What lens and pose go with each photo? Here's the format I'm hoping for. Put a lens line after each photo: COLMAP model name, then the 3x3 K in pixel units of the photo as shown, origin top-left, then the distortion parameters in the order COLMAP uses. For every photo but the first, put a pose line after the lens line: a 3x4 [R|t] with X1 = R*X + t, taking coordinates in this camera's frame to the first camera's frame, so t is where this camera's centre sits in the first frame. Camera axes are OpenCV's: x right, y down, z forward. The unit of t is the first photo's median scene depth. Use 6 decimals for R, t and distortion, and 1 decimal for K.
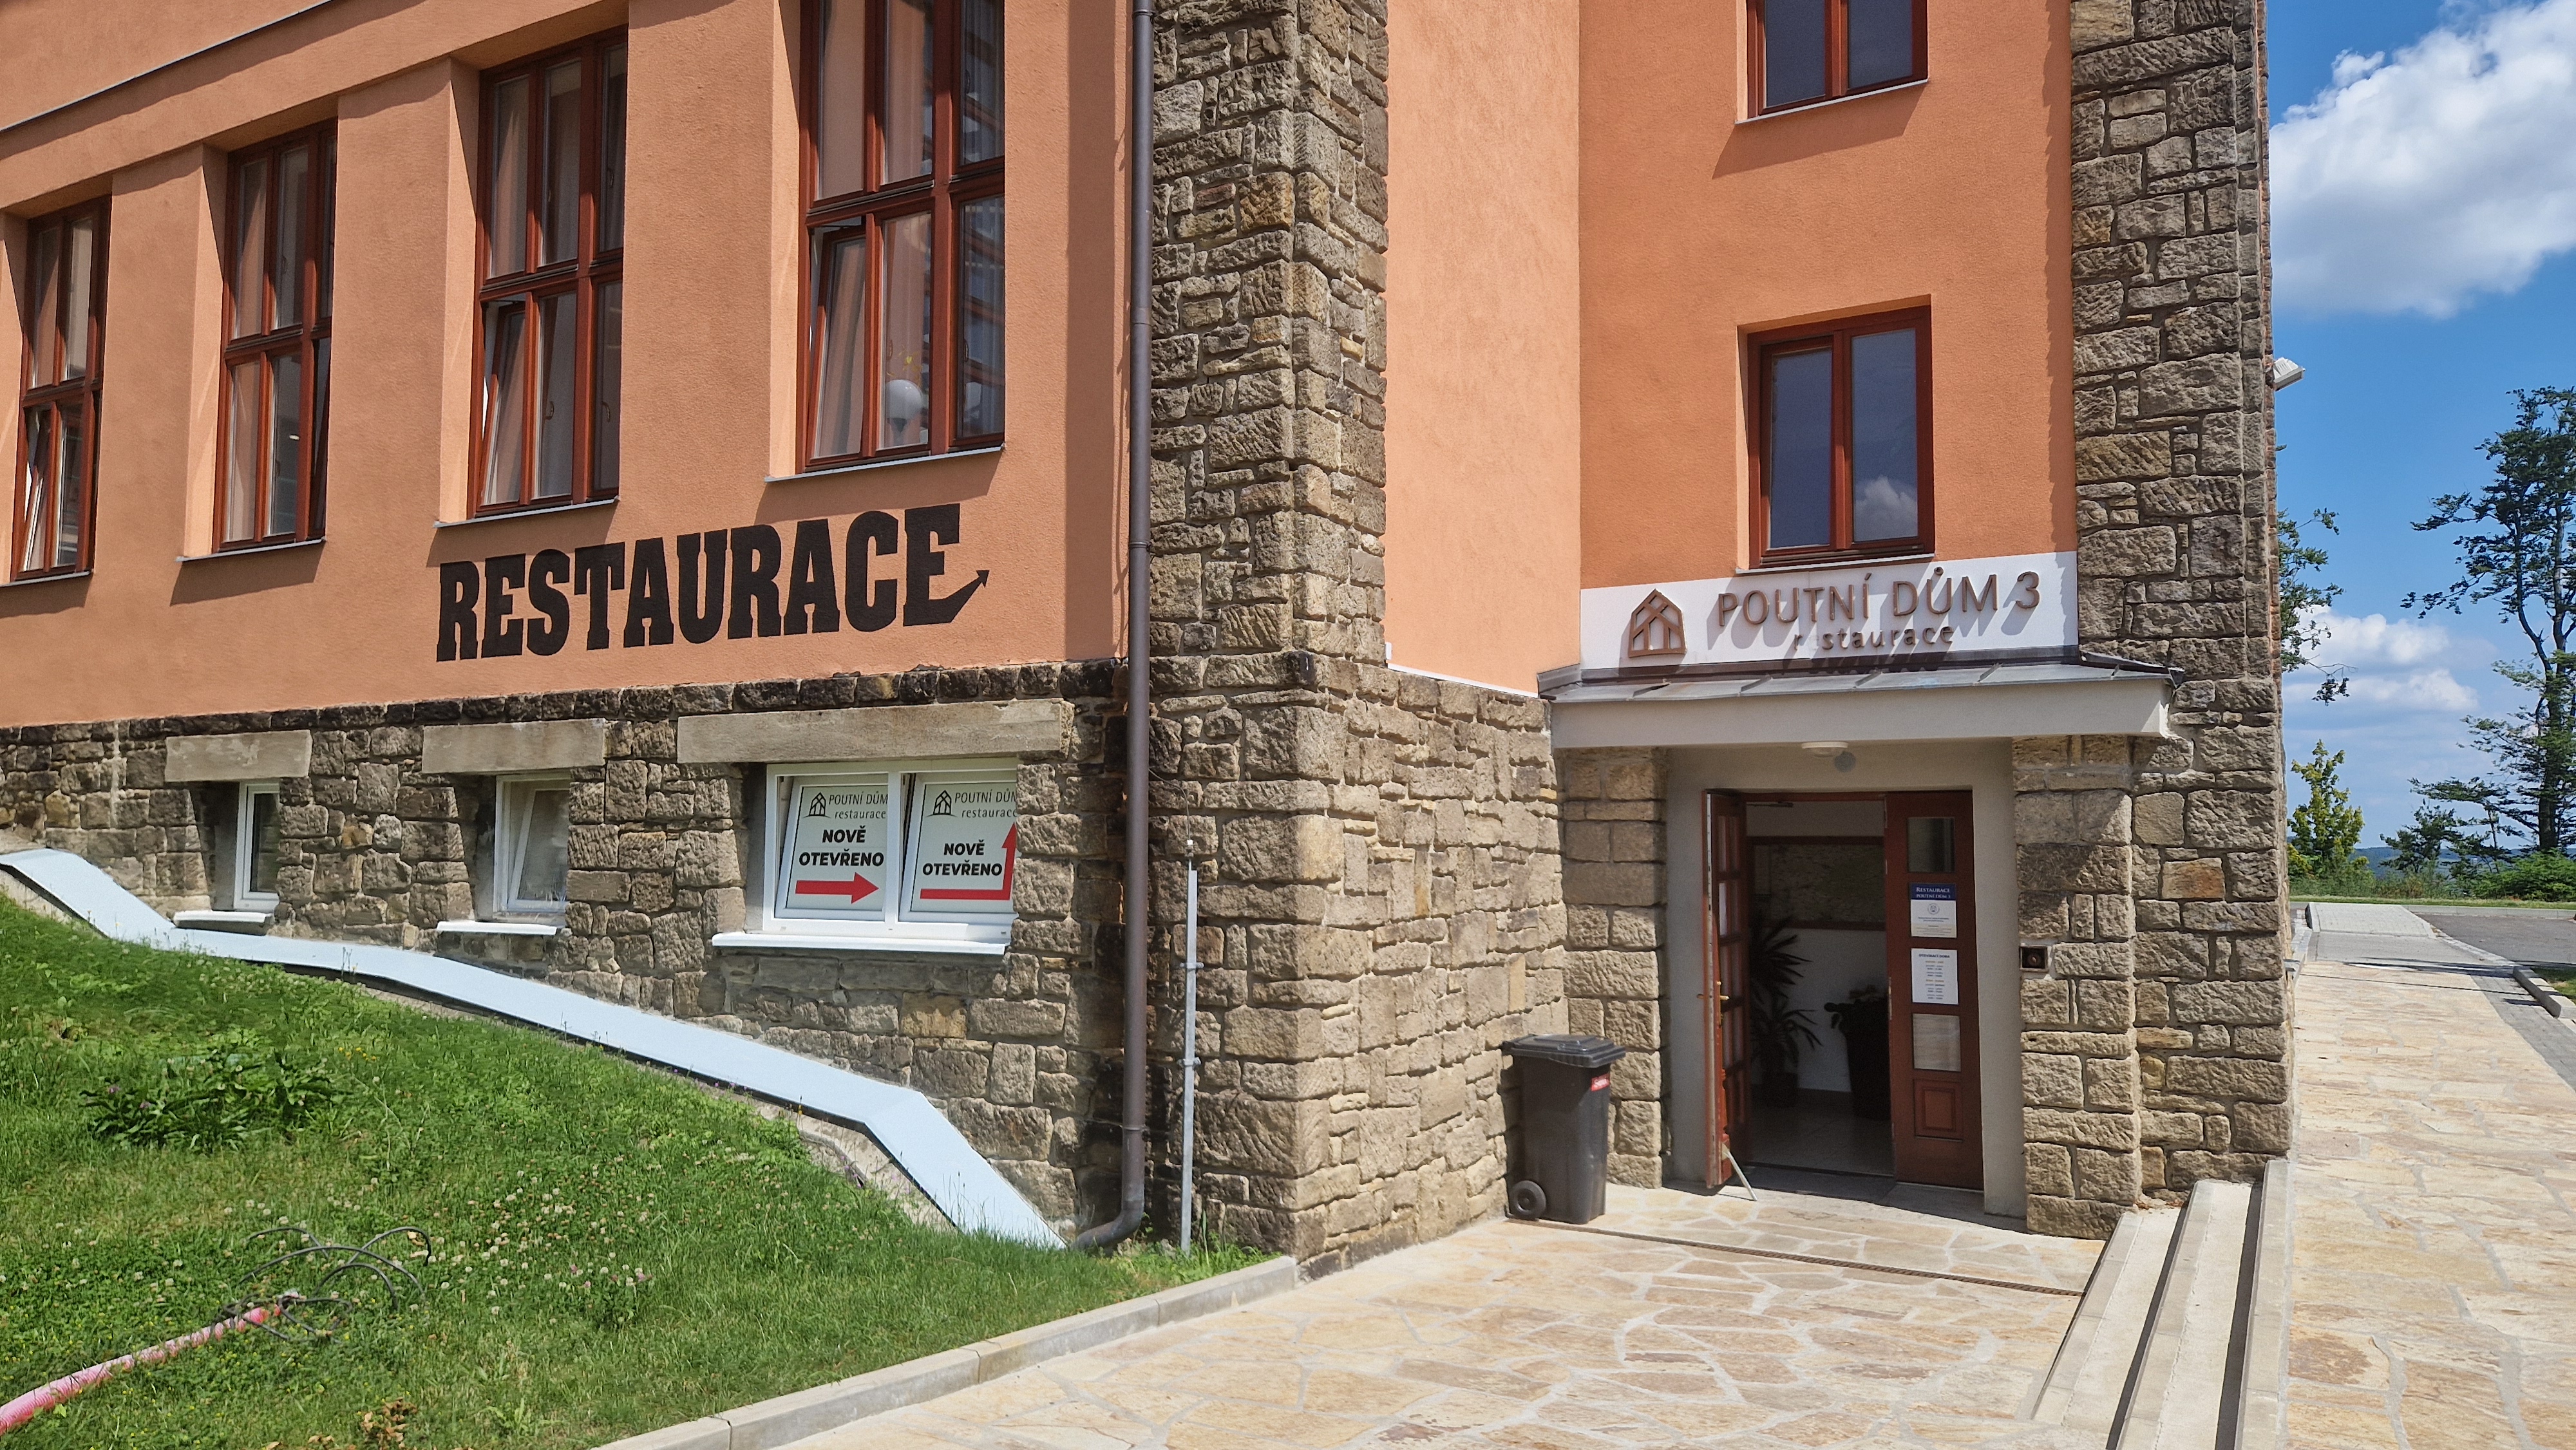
lens RADIAL K [[1733.7, 0, 1291.5], [0, 1733.7, 722.7], [0, 0, 1]] dist [0.055826, -0.000278]
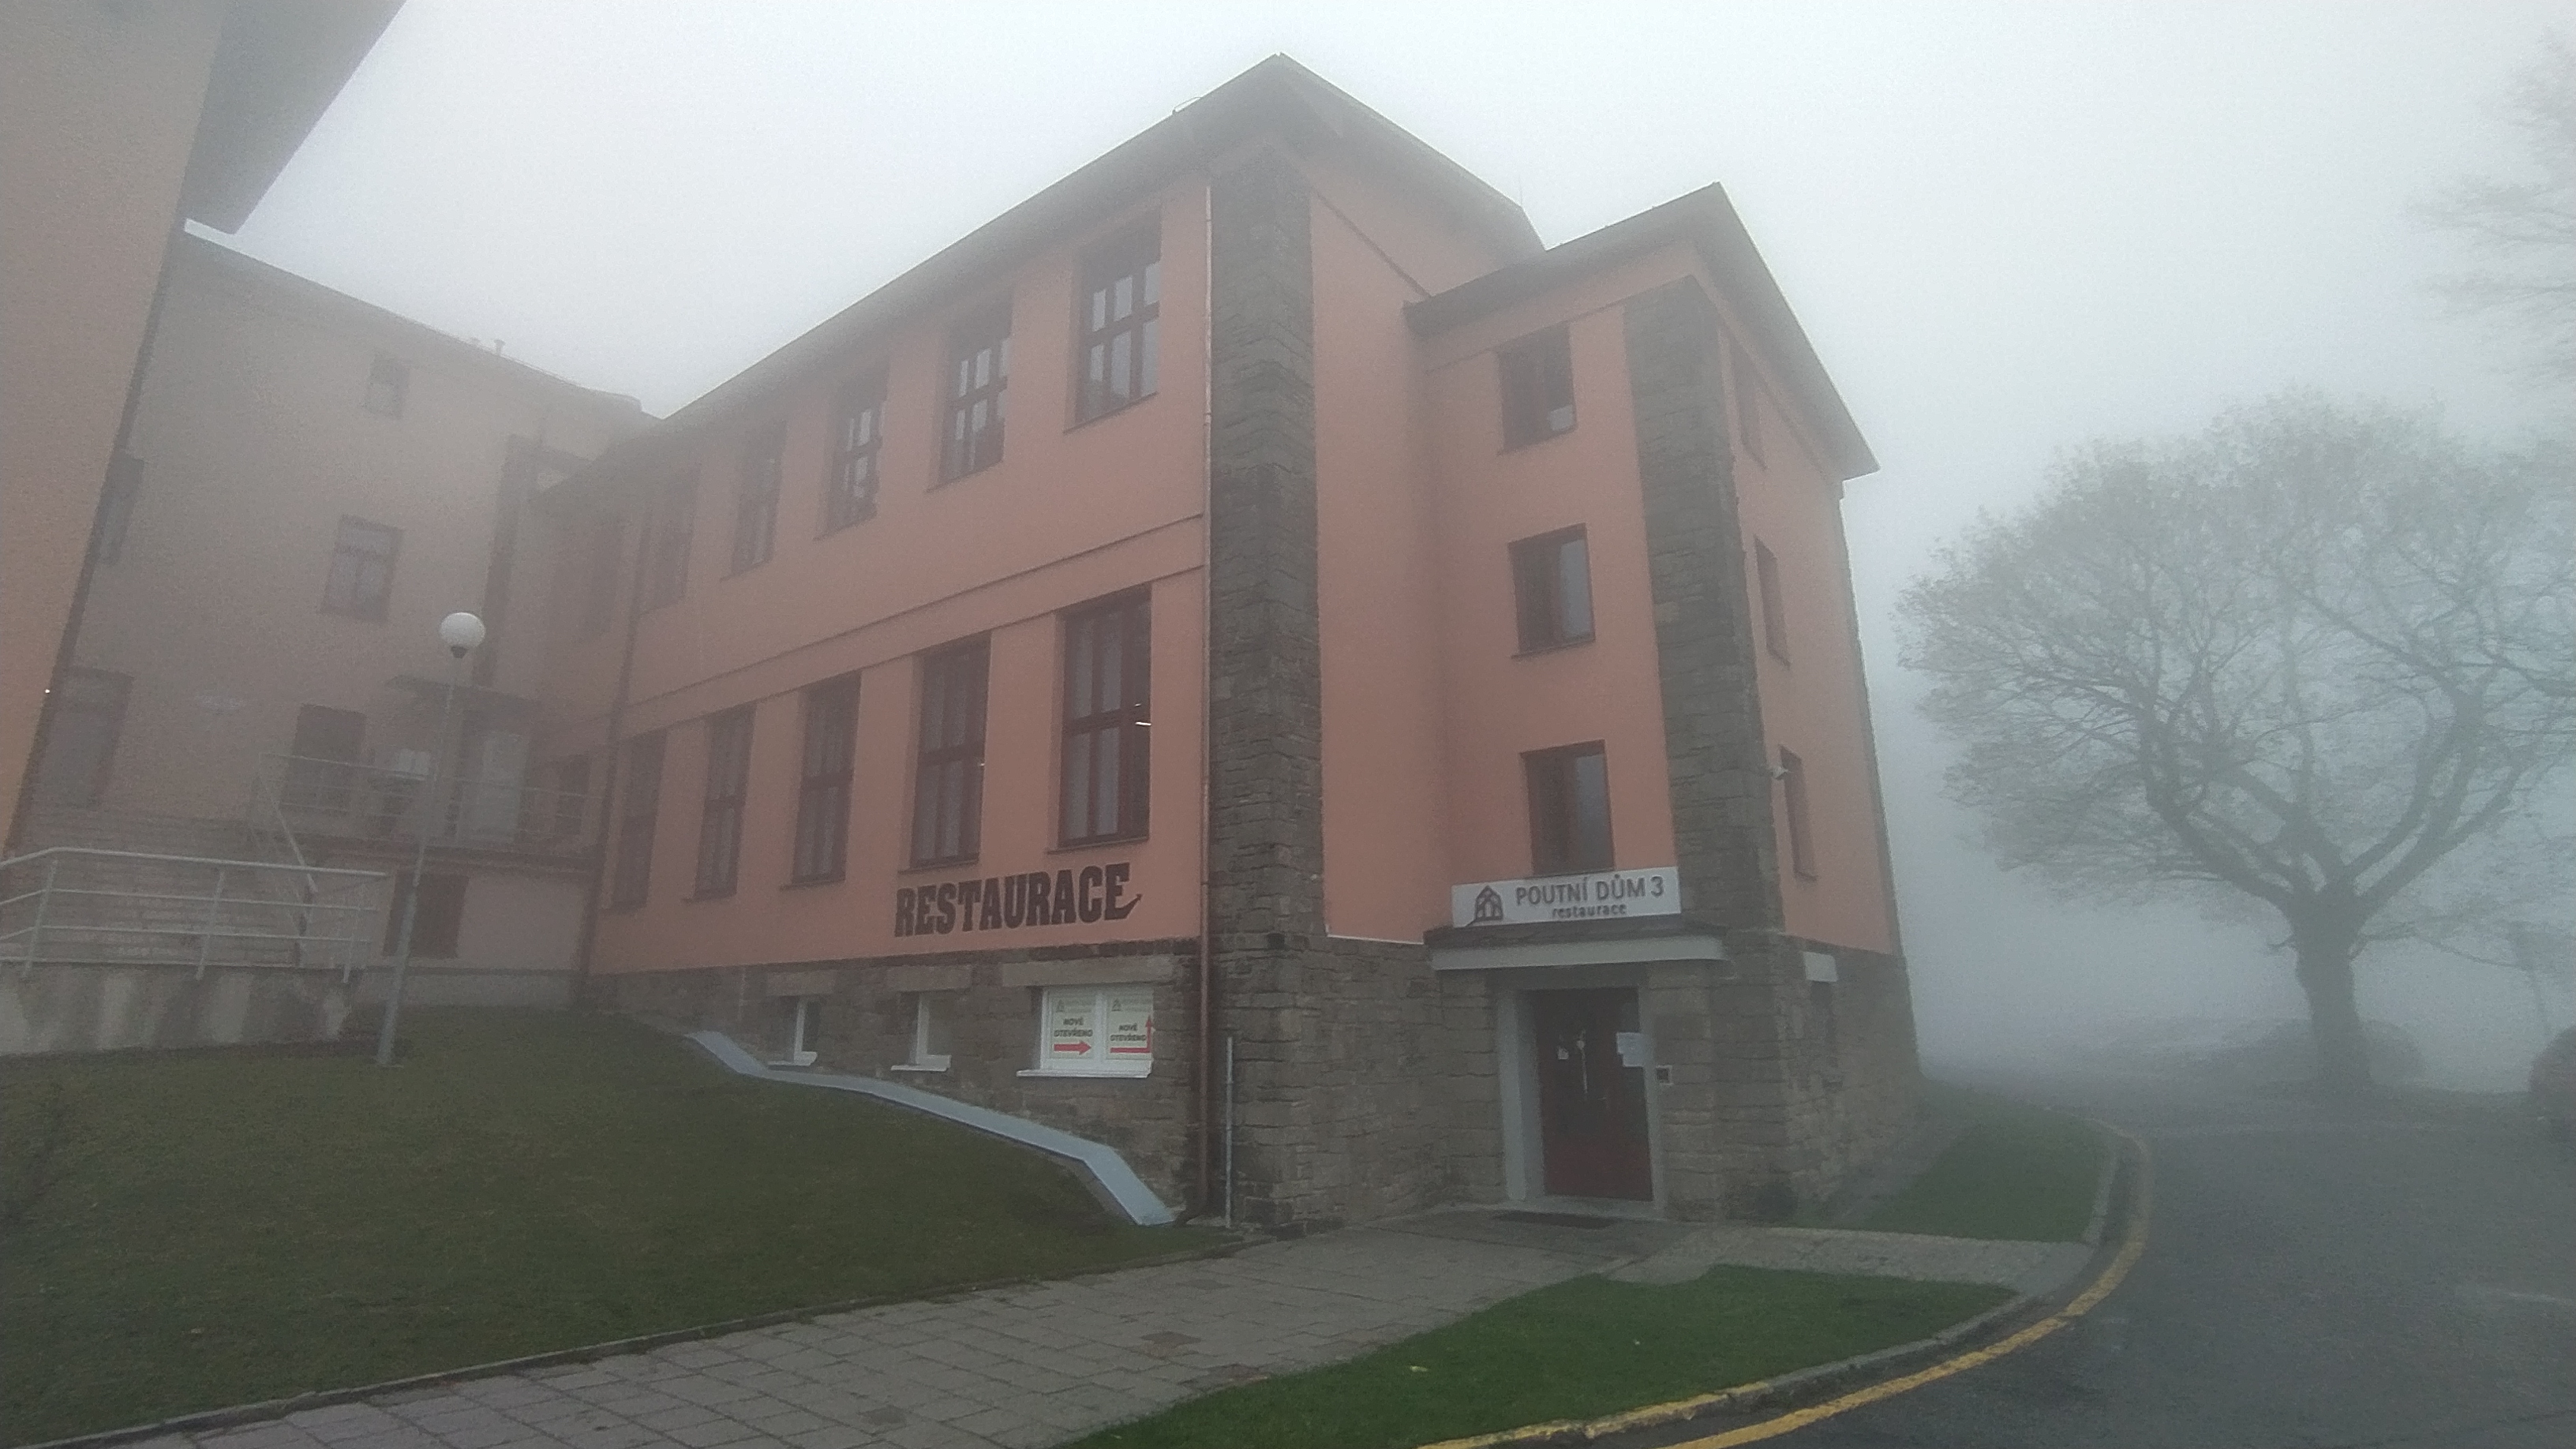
lens RADIAL K [[1178.8, 0, 1283.5], [0, 1178.8, 717.1], [0, 0, 1]] dist [-0.035768, -0.000193]
pose [[0.993321, -0.042626, -0.107220, 0.153226], [0.022501, 0.982980, -0.182327, -0.030948], [0.113167, 0.178697, 0.977374, -0.410091]]
